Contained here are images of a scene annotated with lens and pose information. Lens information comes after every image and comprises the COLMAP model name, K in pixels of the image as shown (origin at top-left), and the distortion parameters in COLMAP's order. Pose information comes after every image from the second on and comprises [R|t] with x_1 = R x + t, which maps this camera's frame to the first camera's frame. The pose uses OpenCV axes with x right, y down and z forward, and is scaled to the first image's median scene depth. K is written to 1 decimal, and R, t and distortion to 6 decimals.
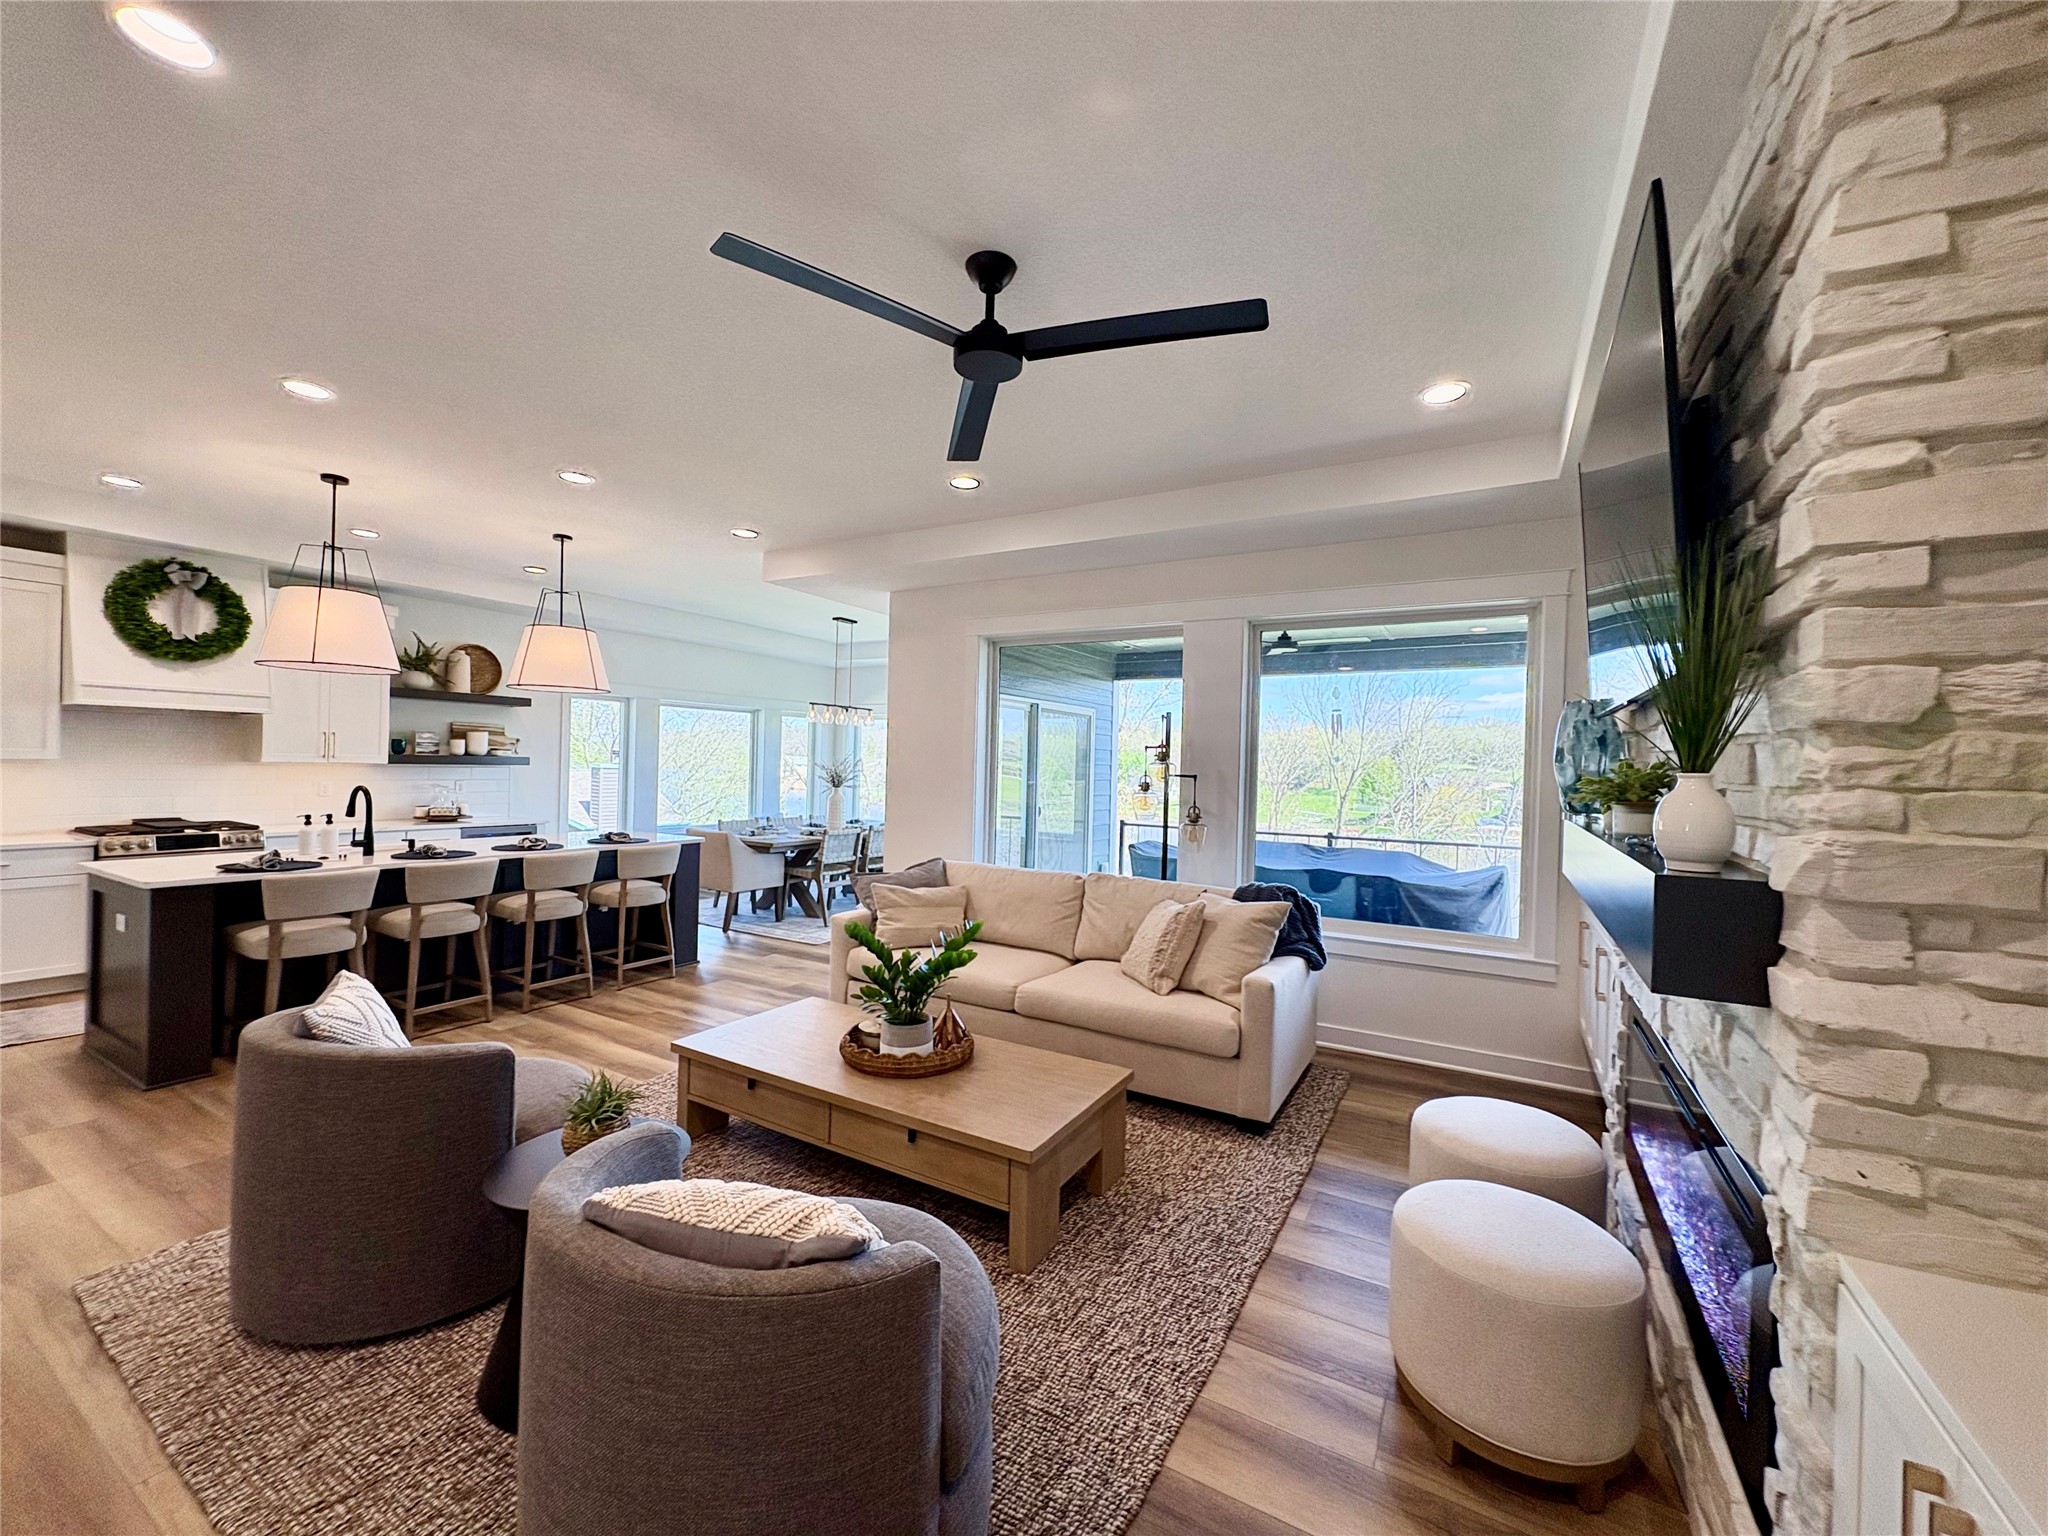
lens RADIAL K [[811.9, 0, 1022.3], [0, 811.9, 769.0], [0, 0, 1]] dist [-0.001413, -0.000595]
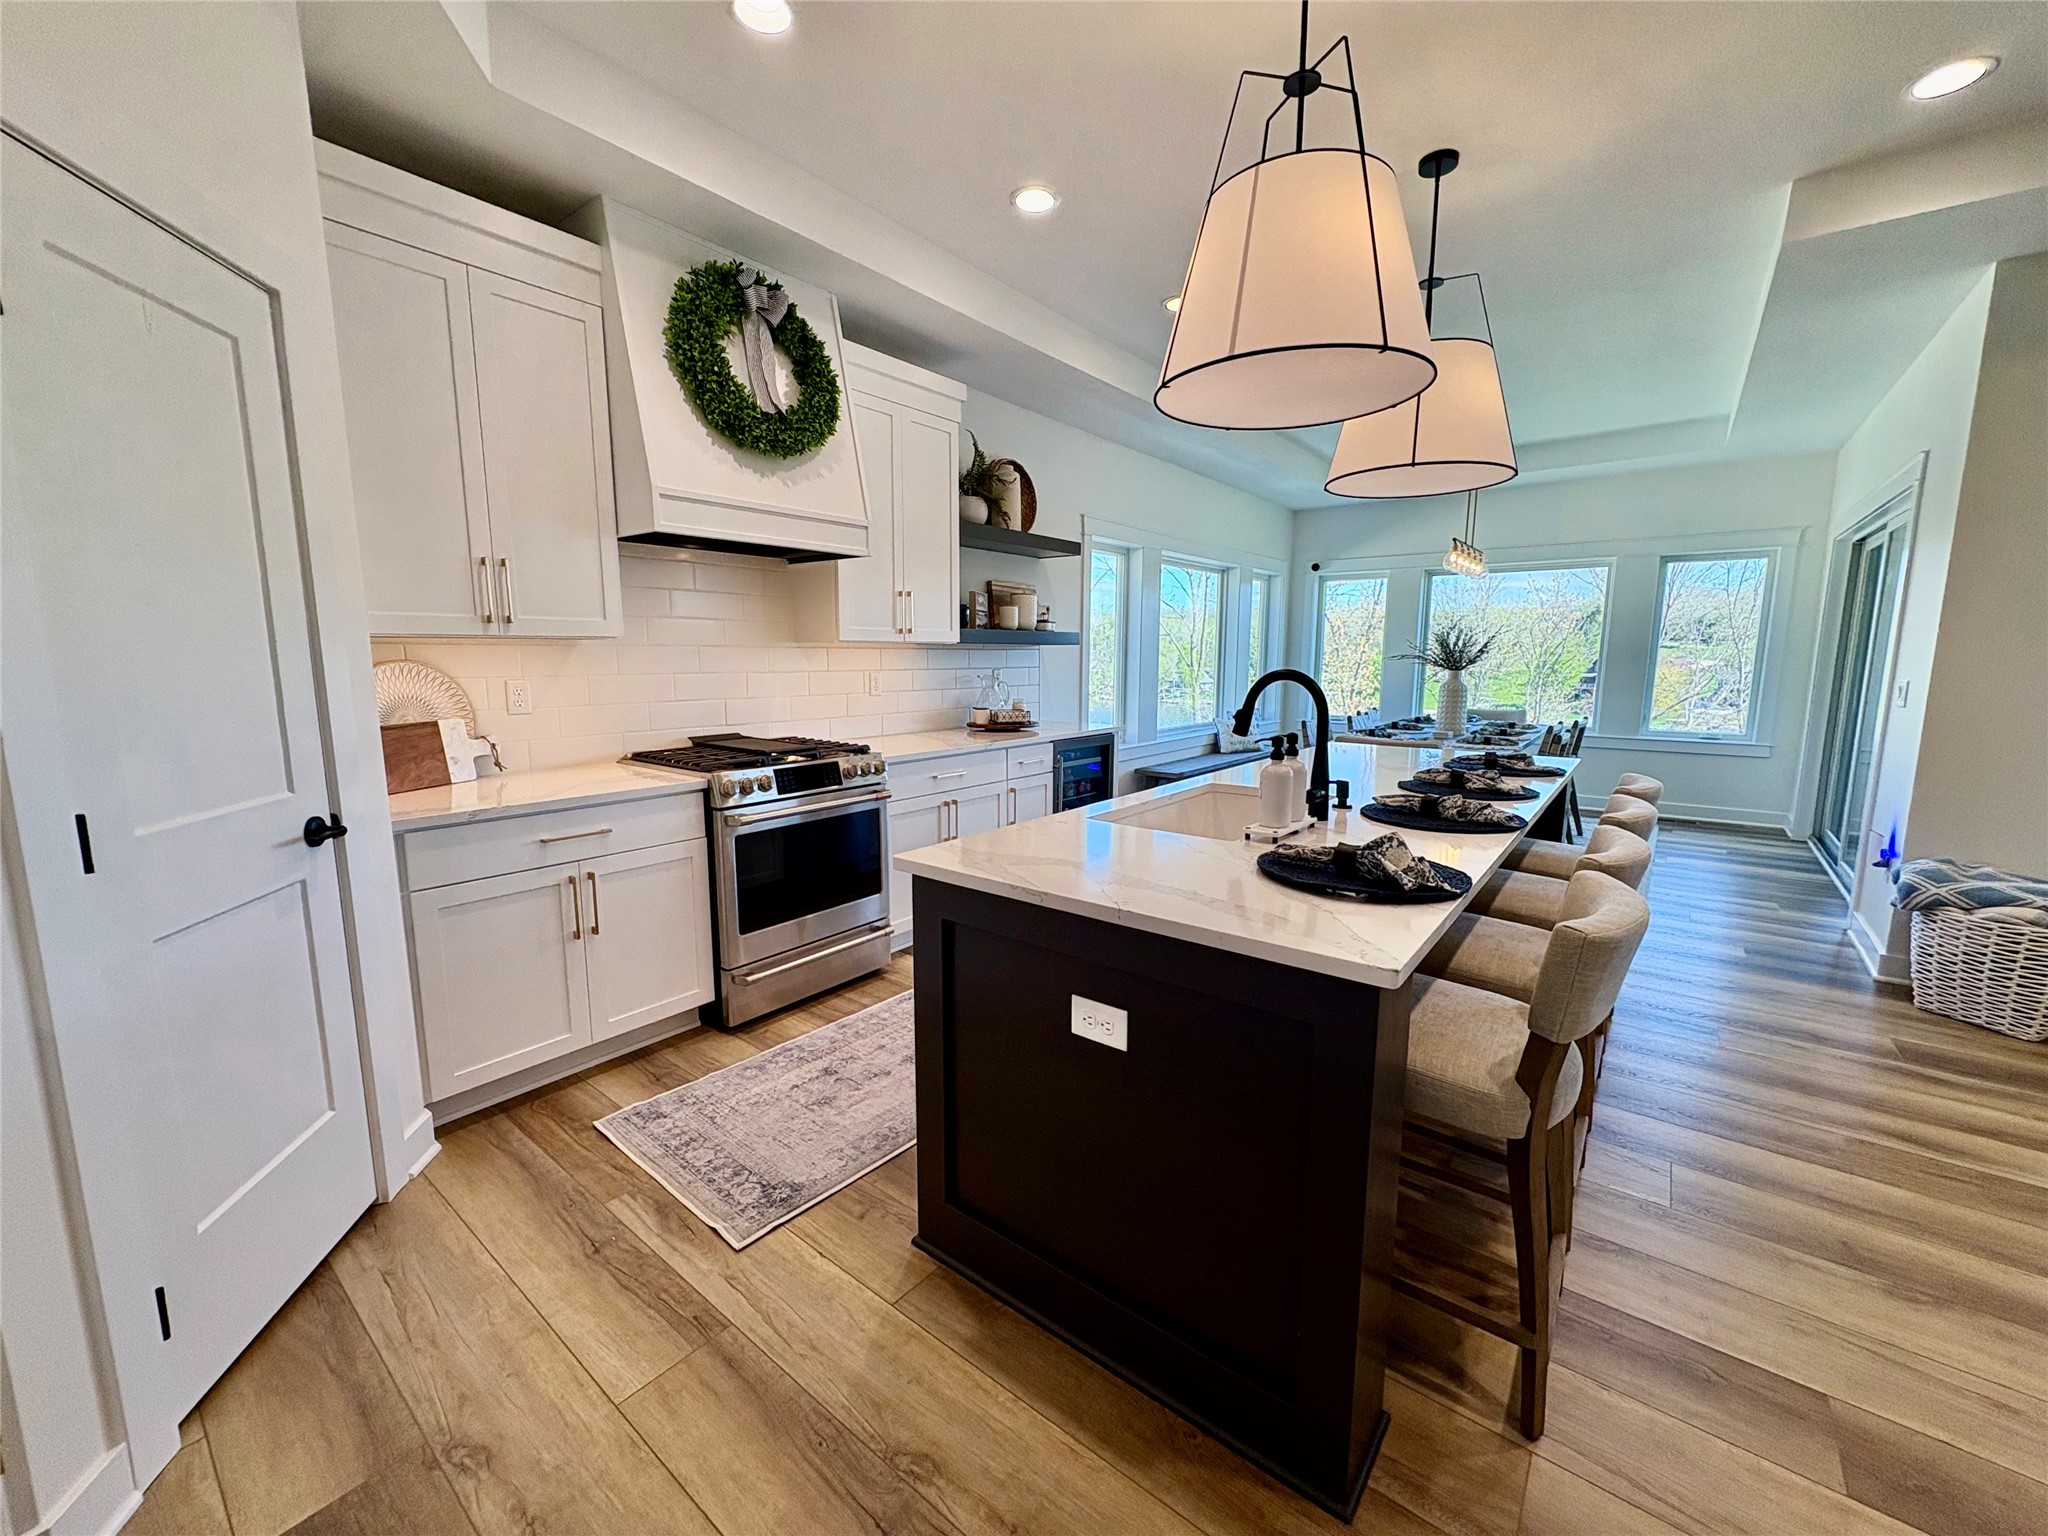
lens RADIAL K [[811.9, 0, 1031.9], [0, 811.9, 767.5], [0, 0, 1]] dist [-0.001413, -0.000595]
pose [[0.986607, -0.004520, -0.163052, -0.742659], [0.026123, 0.991092, 0.130591, 0.010718], [0.161009, -0.133101, 0.977937, 0.437292]]
